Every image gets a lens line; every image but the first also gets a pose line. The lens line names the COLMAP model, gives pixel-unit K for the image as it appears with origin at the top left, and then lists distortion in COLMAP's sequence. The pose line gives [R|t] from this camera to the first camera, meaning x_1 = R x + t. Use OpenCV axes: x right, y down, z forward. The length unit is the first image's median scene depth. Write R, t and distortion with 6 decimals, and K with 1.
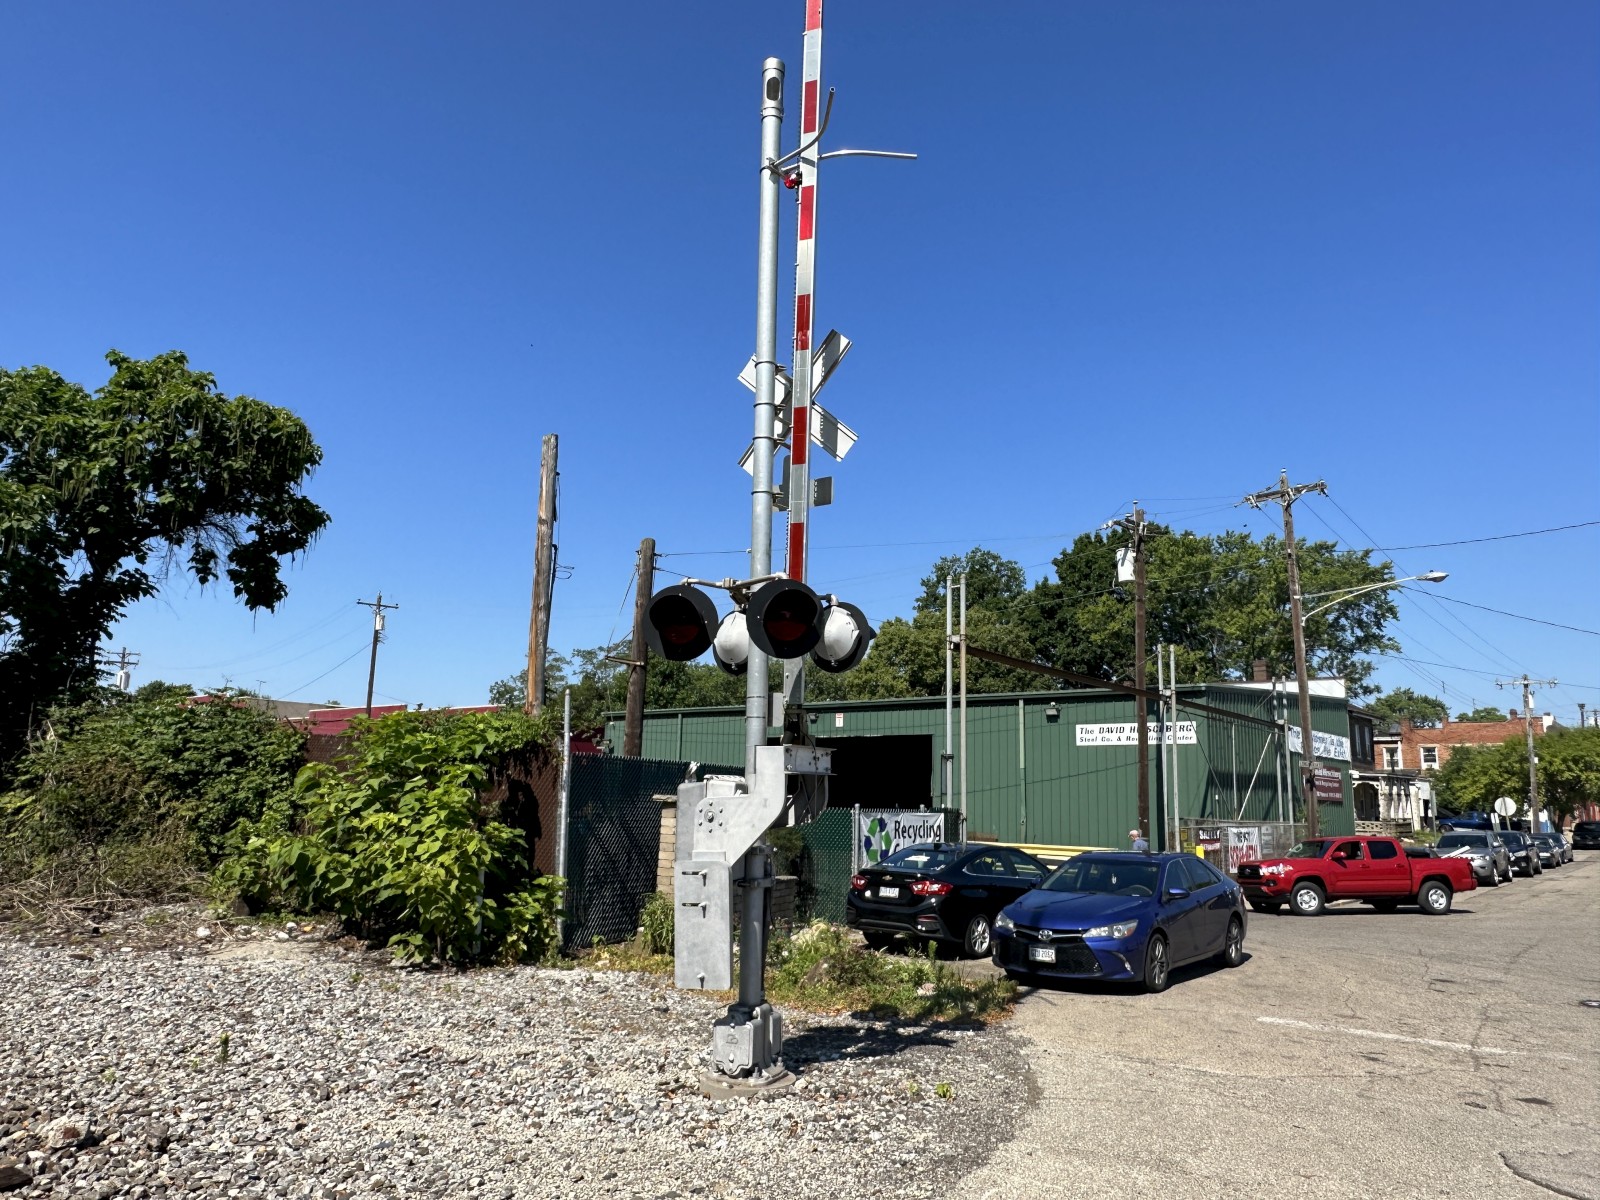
lens RADIAL K [[1077.2, 0, 805.9], [0, 1077.2, 596.5], [0, 0, 1]] dist [0.002786, -0.000363]
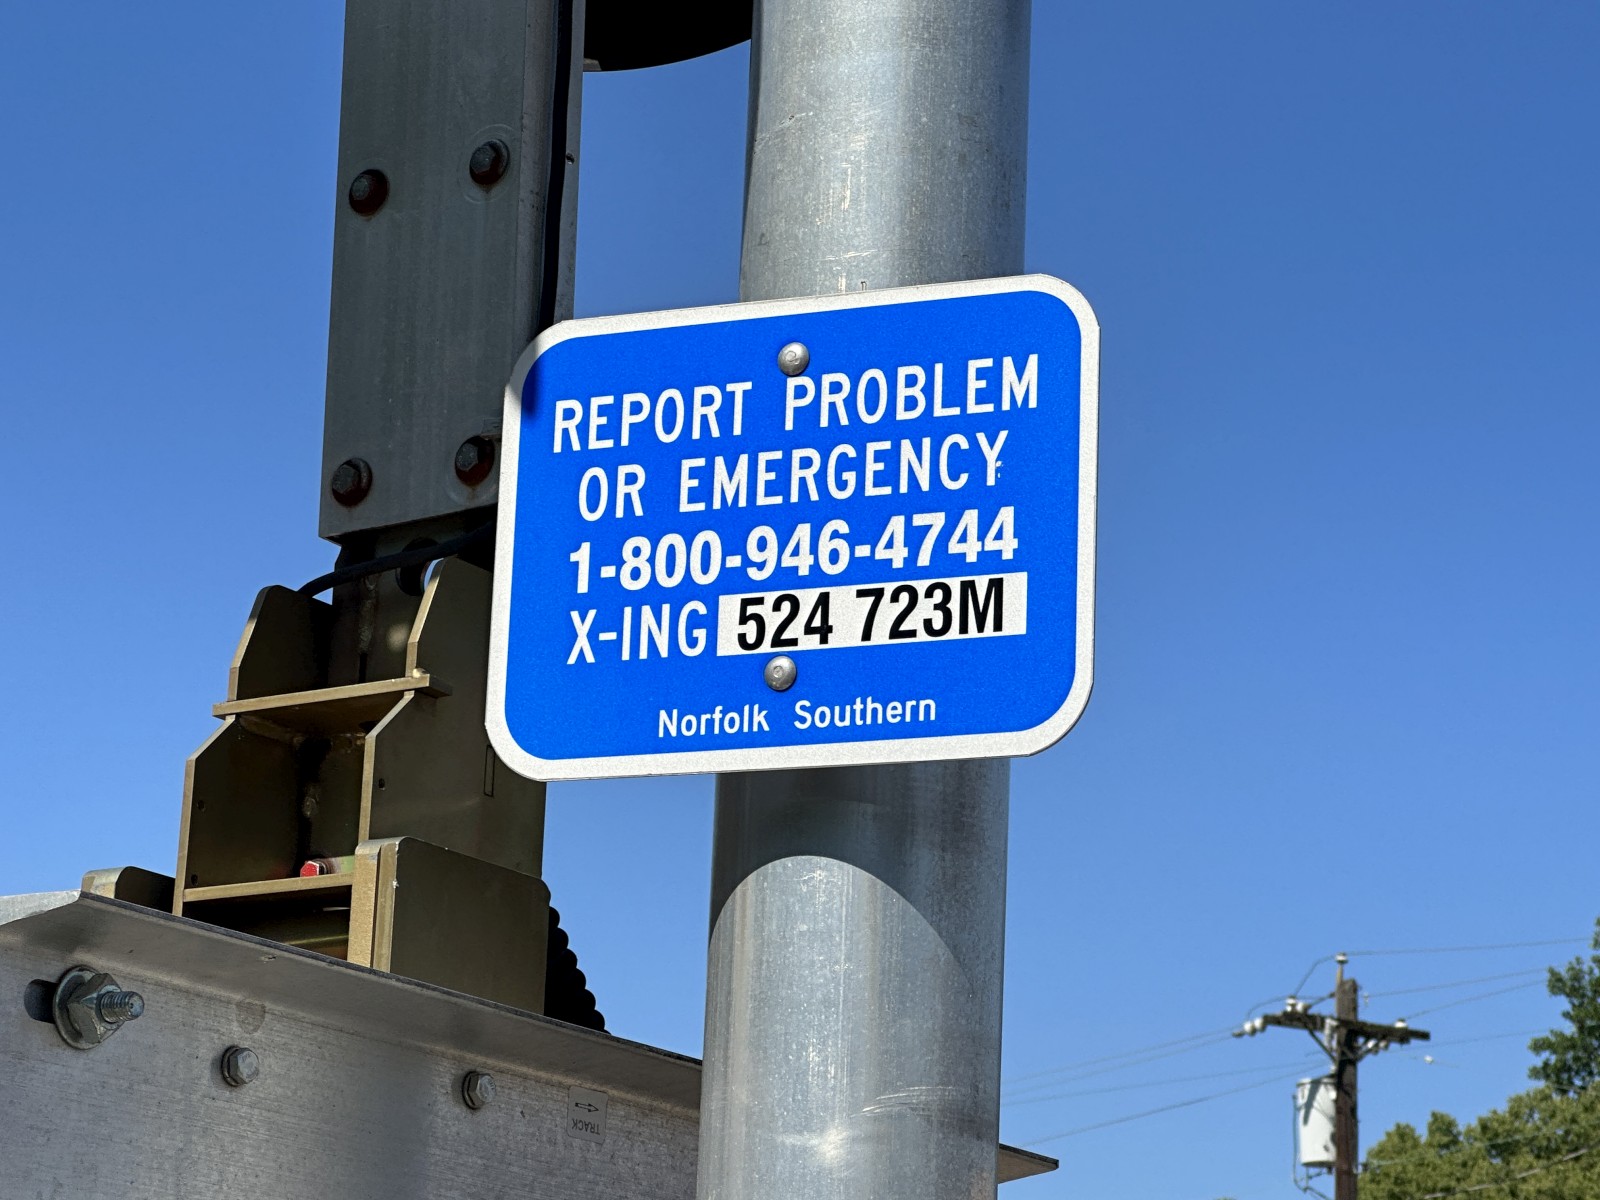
lens RADIAL K [[4253.6, 0, 800.0], [0, 4253.6, 600.0], [0, 0, 1]] dist [0.070665, 0.742498]
pose [[0.987406, -0.039752, -0.153133, 0.778586], [0.026901, 0.996010, -0.085094, -0.203147], [0.155905, 0.079903, 0.984535, -1.284349]]
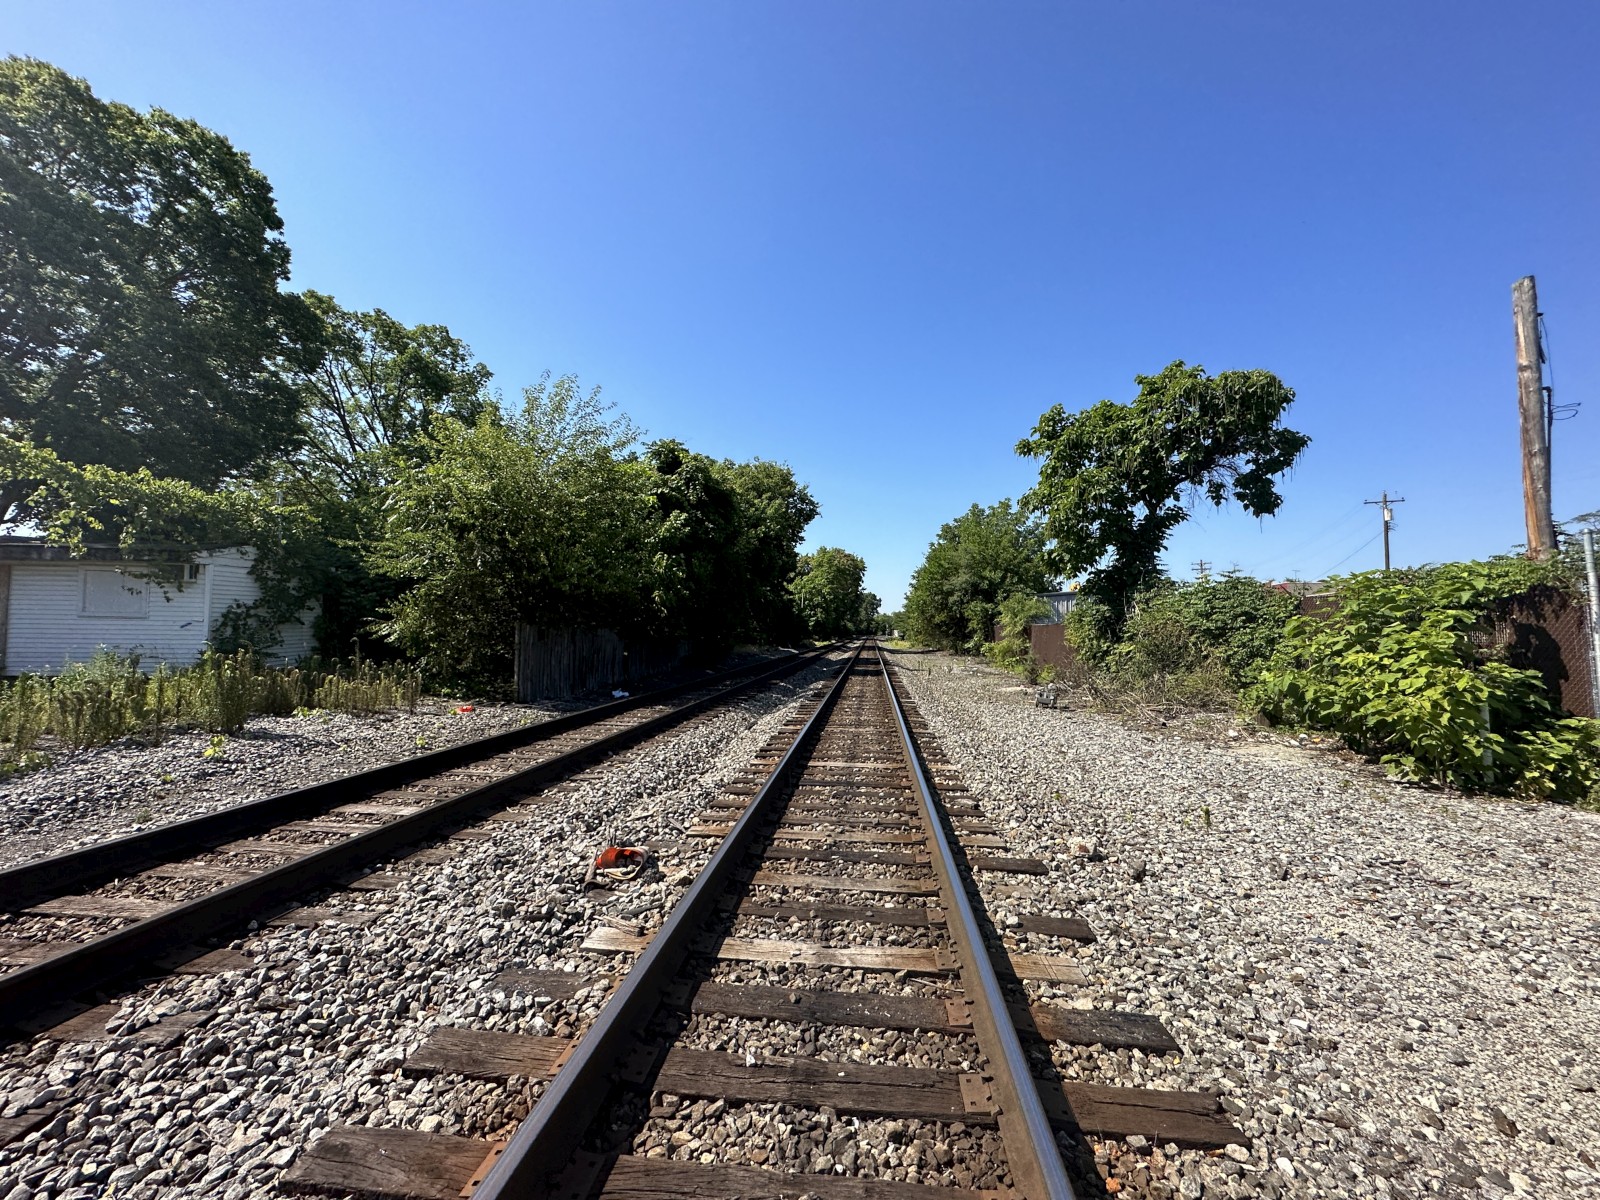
lens RADIAL K [[643.3, 0, 797.5], [0, 643.3, 601.3], [0, 0, 1]] dist [-0.000382, 0.000329]
pose [[0.416542, -0.068306, -0.906547, 0.000633], [0.165773, 0.986162, 0.001864, 0.032671], [0.893875, -0.151058, 0.422101, 0.122300]]
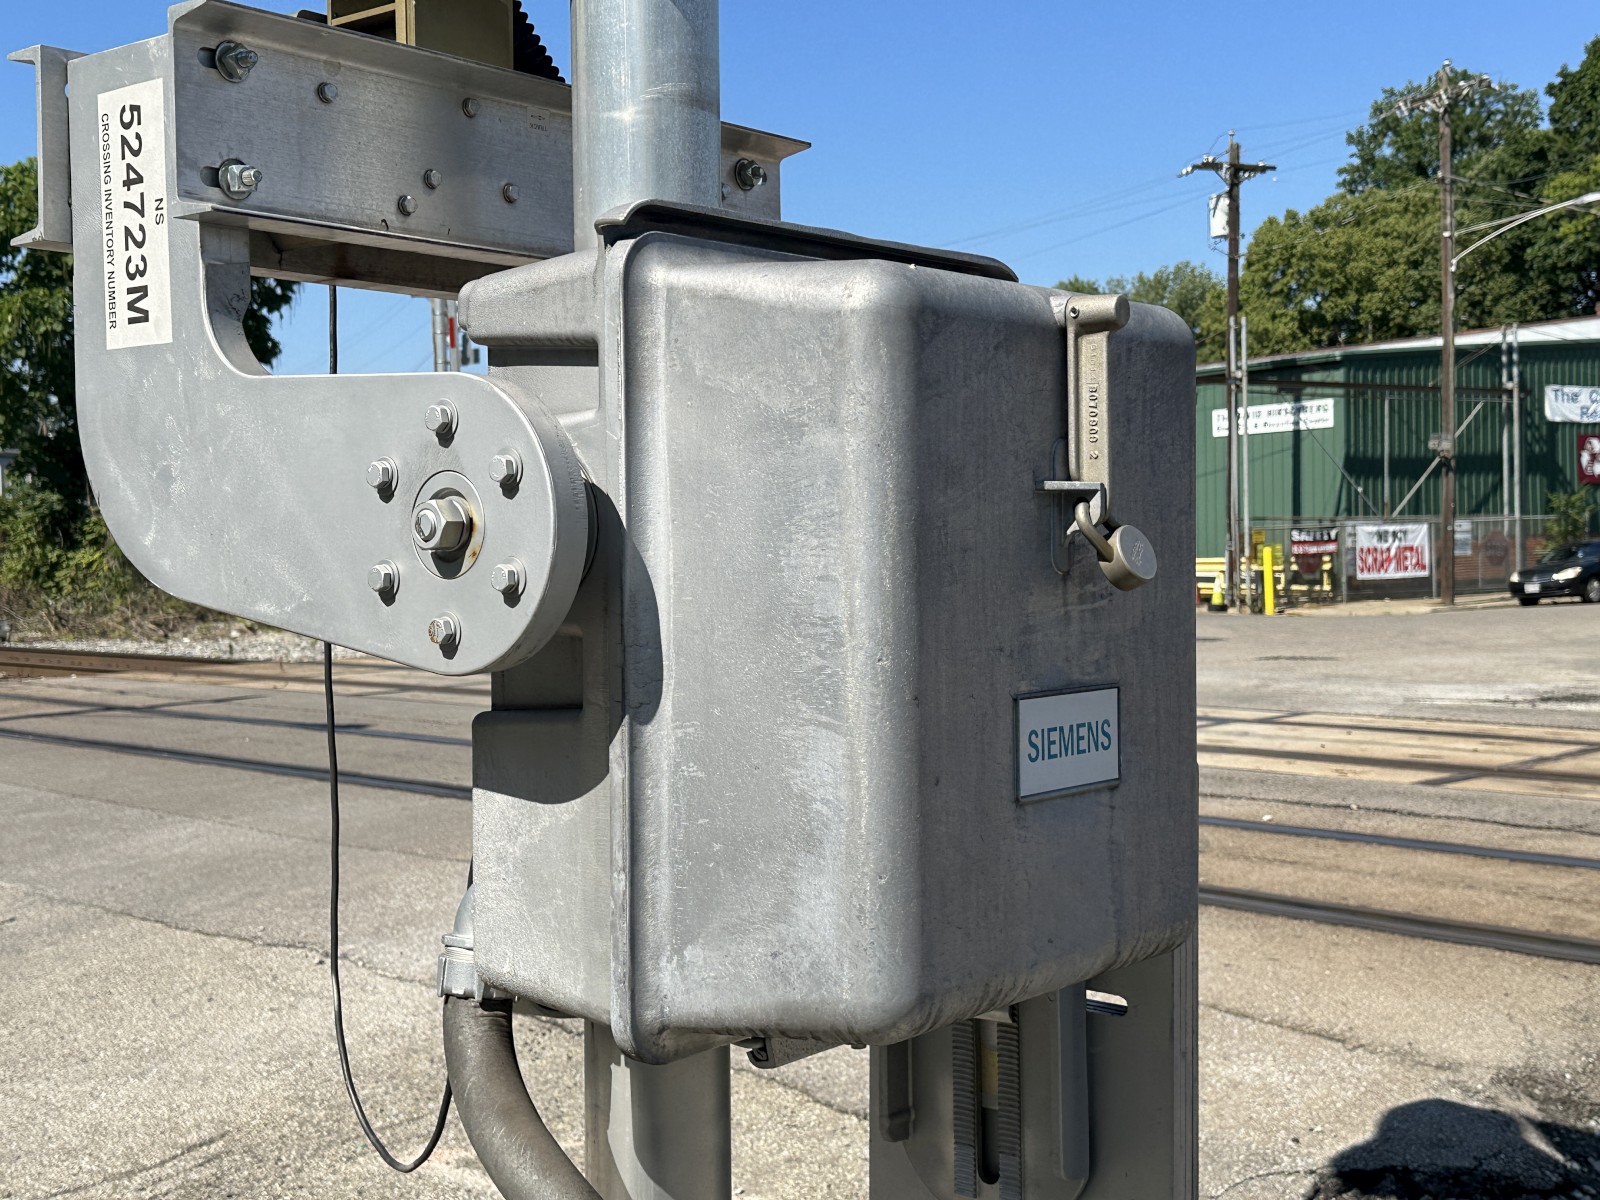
lens RADIAL K [[1990.6, 0, 796.6], [0, 1990.6, 573.8], [0, 0, 1]] dist [0.285170, -0.748000]
pose [[0.965390, -0.047615, -0.256427, 0.805861], [0.098546, 0.976903, 0.189604, -0.189629], [0.241476, -0.208312, 0.947785, -1.274670]]
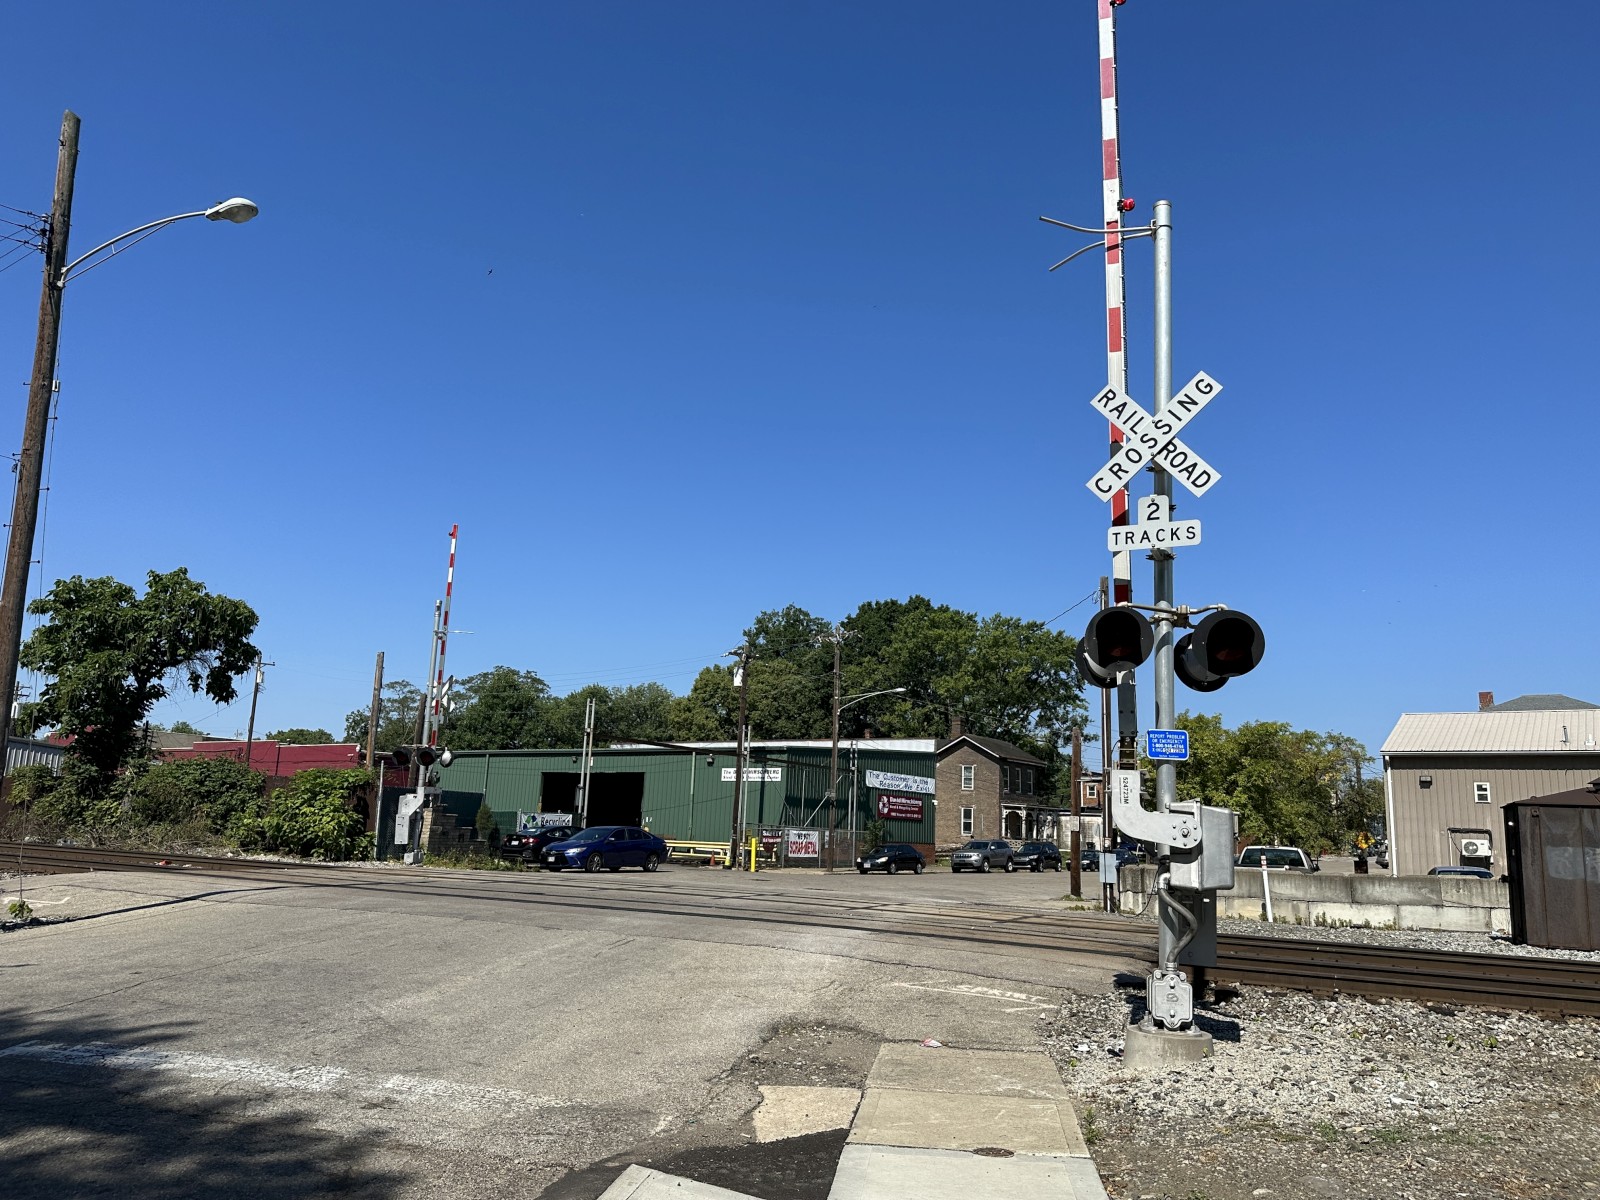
lens RADIAL K [[1120.1, 0, 794.1], [0, 1120.1, 609.9], [0, 0, 1]] dist [0.110693, -0.151128]
pose [[0.995744, 0.030446, 0.086989, 0.496960], [-0.029999, 0.999529, -0.006442, -0.278637], [-0.087144, 0.003805, 0.996188, -1.739808]]
